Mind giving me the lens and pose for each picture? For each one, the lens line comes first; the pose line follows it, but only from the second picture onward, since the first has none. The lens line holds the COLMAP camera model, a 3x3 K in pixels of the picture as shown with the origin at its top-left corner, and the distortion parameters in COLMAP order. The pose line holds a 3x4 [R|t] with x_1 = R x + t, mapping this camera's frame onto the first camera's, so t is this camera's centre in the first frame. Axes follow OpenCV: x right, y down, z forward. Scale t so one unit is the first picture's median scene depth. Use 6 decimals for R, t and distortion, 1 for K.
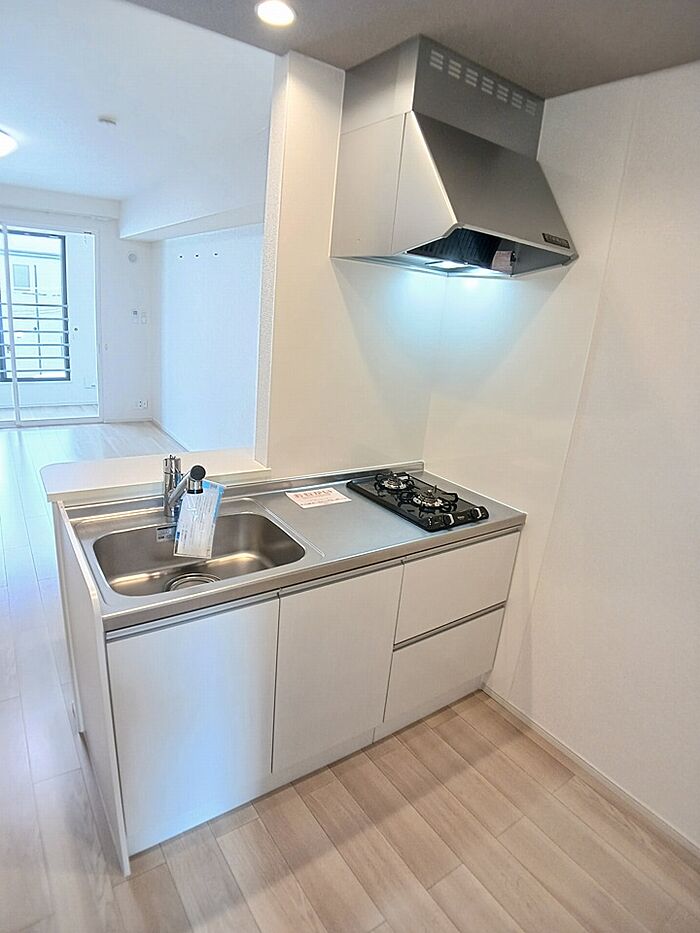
lens RADIAL K [[550.1, 0, 350.0], [0, 550.1, 466.5], [0, 0, 1]] dist [-0.069959, -0.000084]
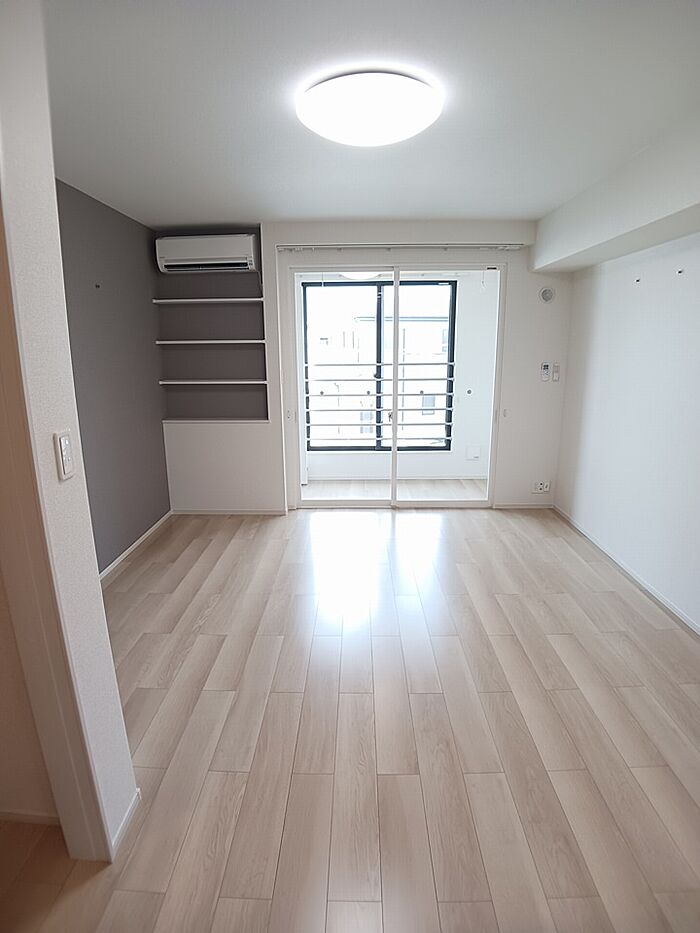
lens RADIAL K [[550.1, 0, 350.0], [0, 550.1, 466.5], [0, 0, 1]] dist [-0.069959, -0.000084]
pose [[0.823907, 0.030577, -0.565899, -0.182318], [-0.083116, 0.994266, -0.067288, -0.072289], [0.560597, 0.102474, 0.821724, 0.235628]]
